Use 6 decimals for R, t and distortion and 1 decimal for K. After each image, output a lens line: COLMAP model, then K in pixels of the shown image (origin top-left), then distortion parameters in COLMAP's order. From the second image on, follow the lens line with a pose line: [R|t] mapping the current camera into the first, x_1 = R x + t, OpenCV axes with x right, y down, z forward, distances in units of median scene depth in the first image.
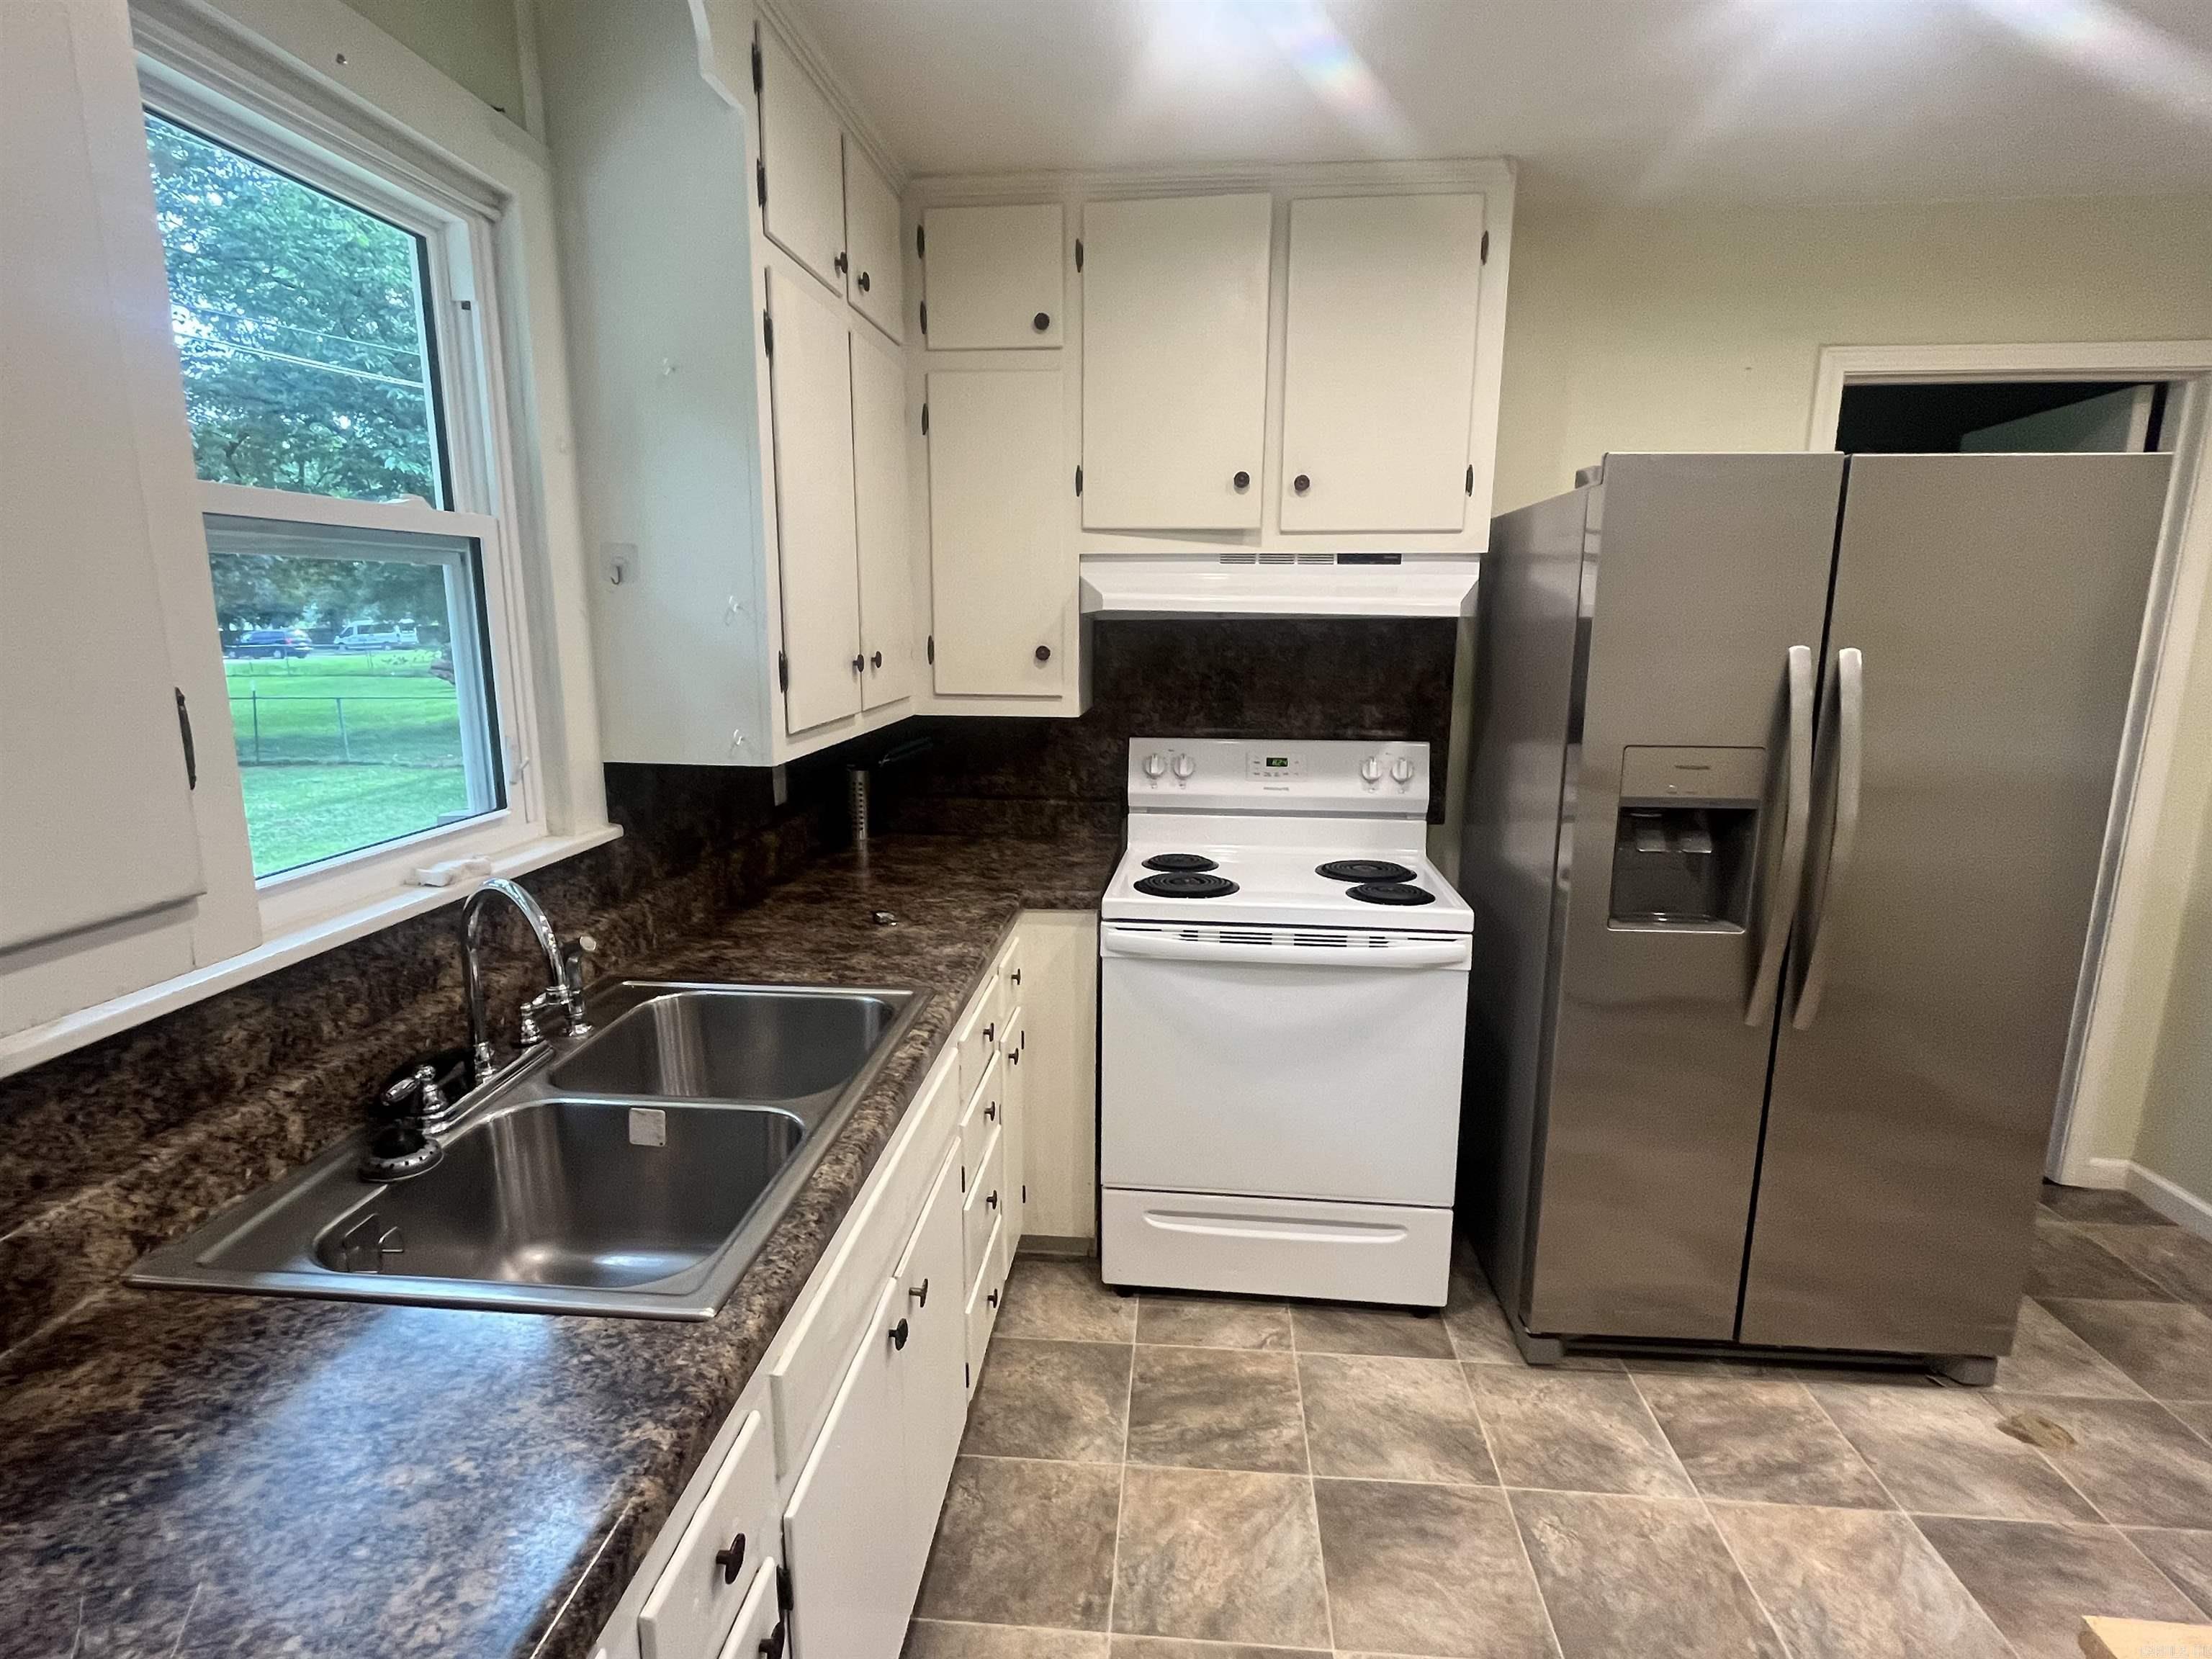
lens RADIAL K [[1059.8, 0, 1129.2], [0, 1059.8, 856.9], [0, 0, 1]] dist [-0.008827, 0.005247]
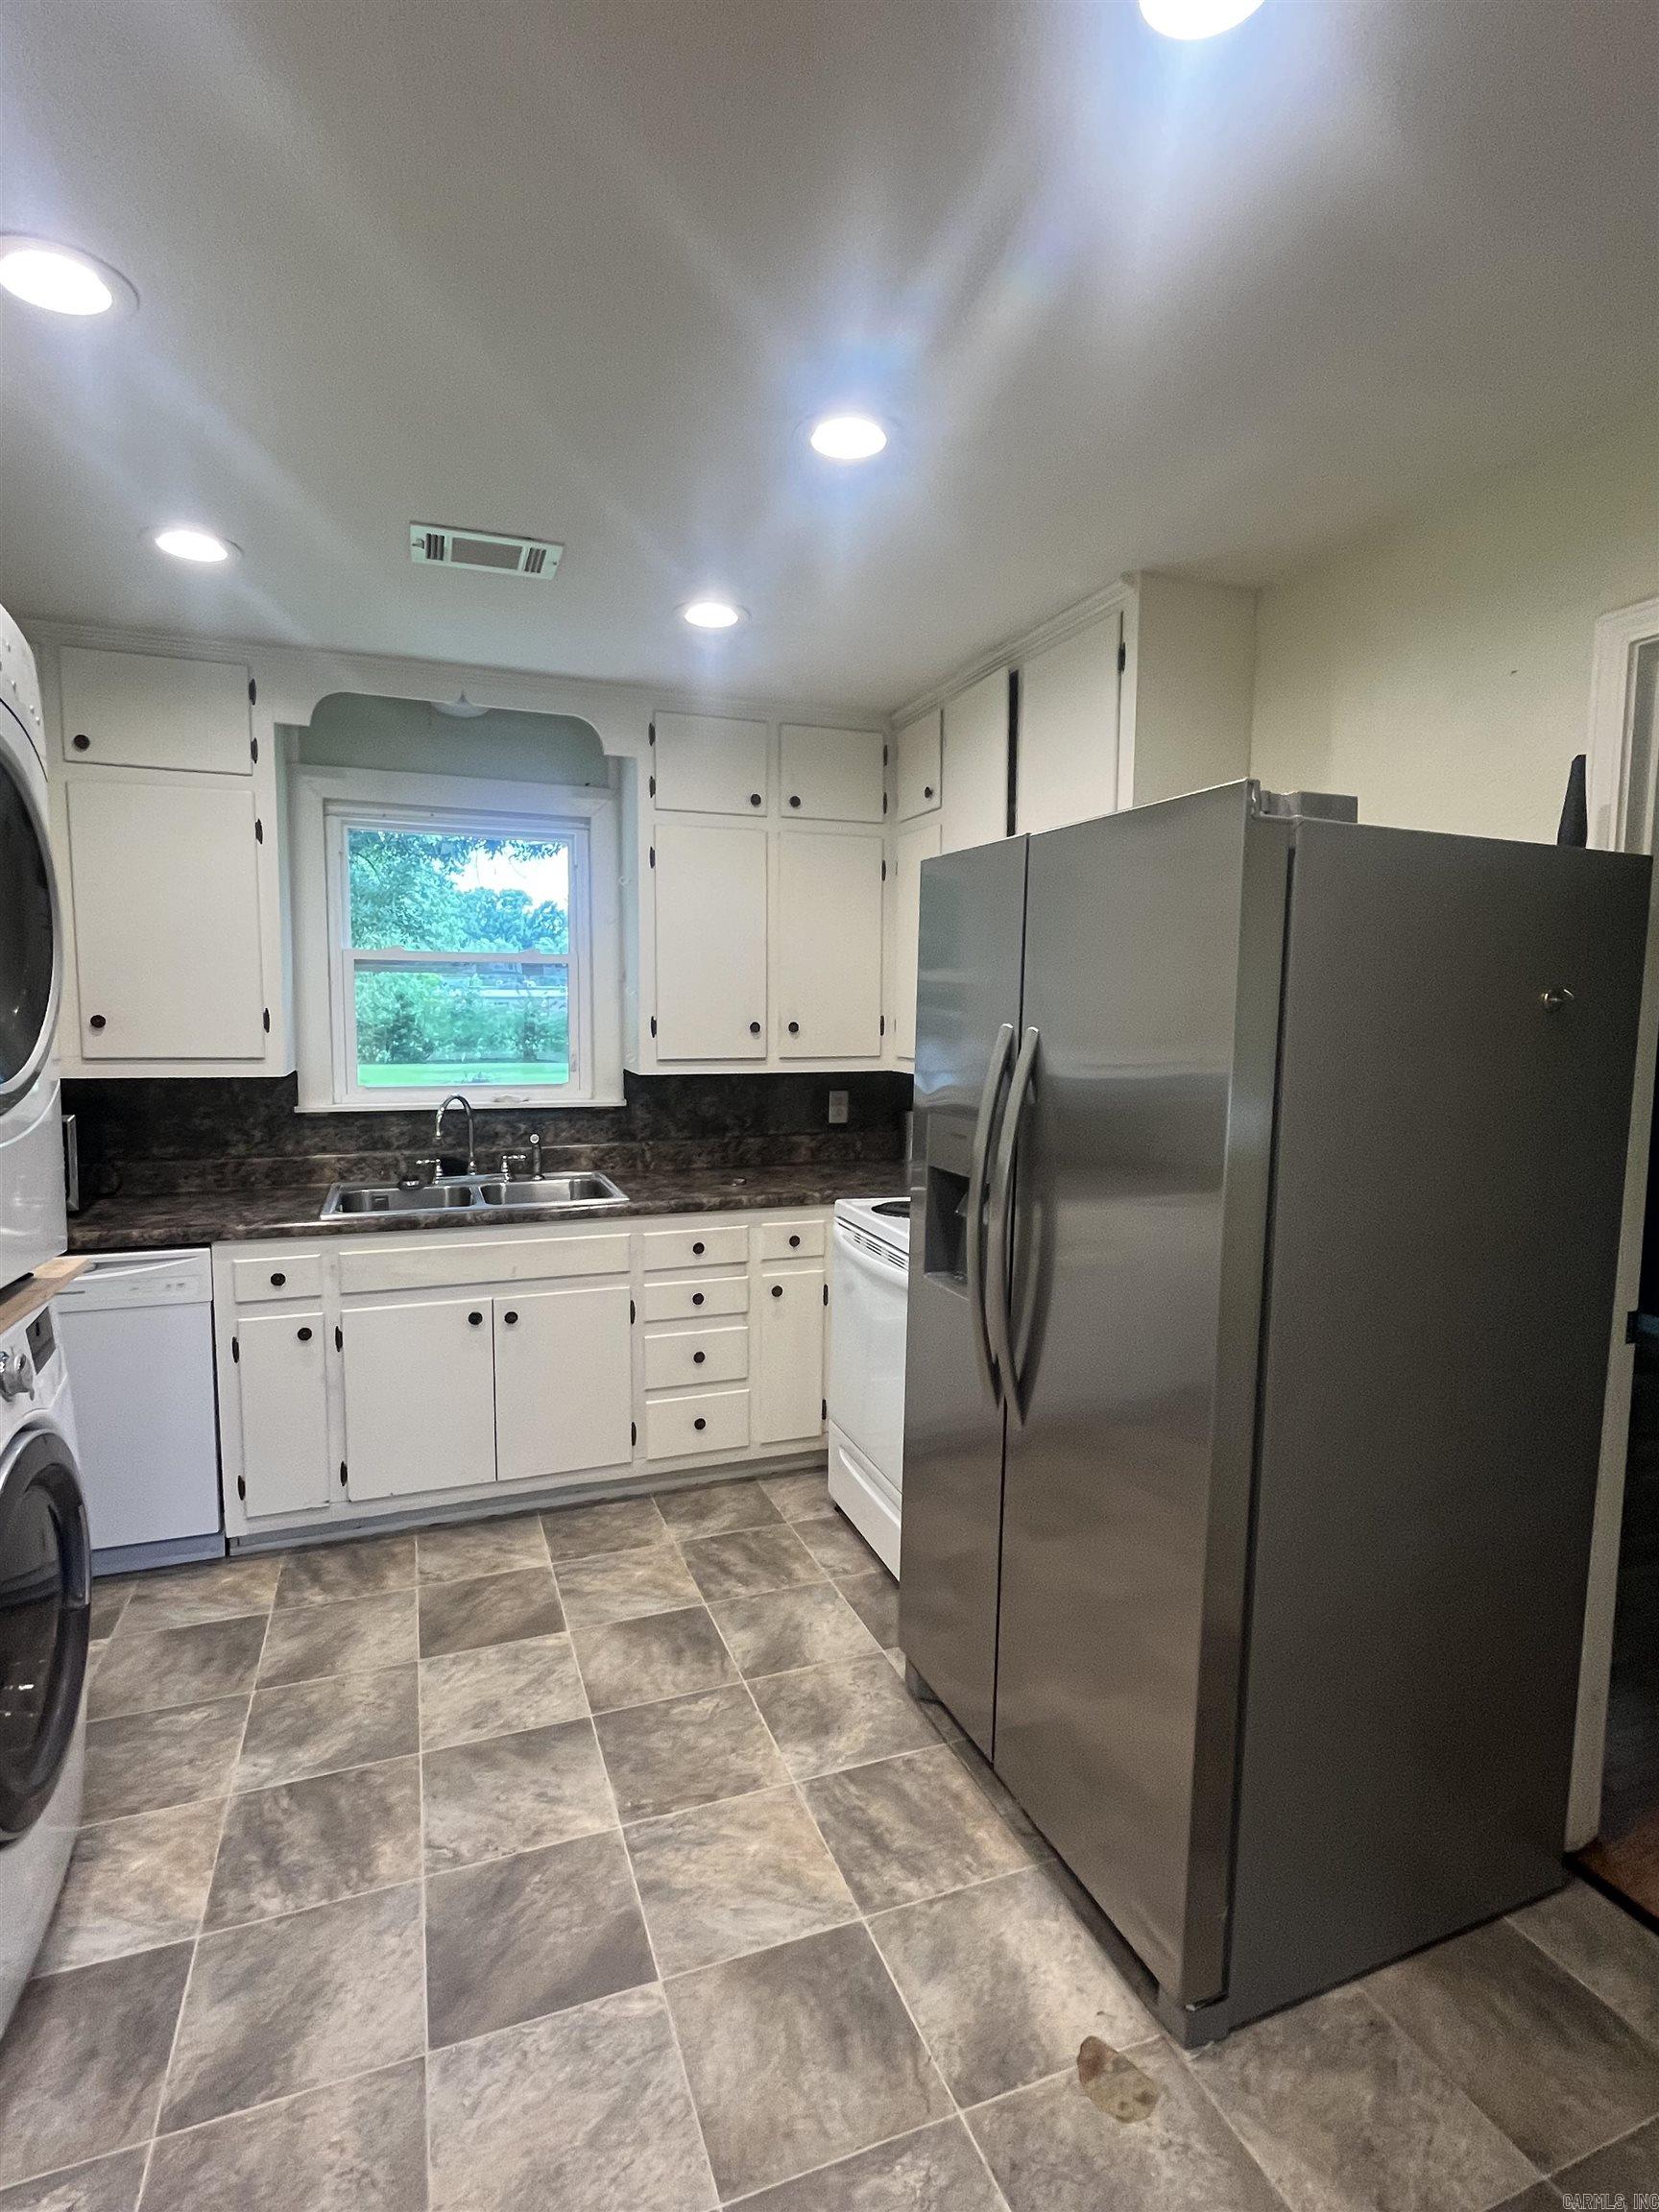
lens RADIAL K [[1059.8, 0, 822.3], [0, 1059.8, 1148.2], [0, 0, 1]] dist [-0.008827, 0.005247]
pose [[0.444360, 0.118372, -0.887994, 1.409675], [-0.206080, 0.978155, 0.027266, -0.068159], [0.871823, 0.170882, 0.459047, 0.397601]]
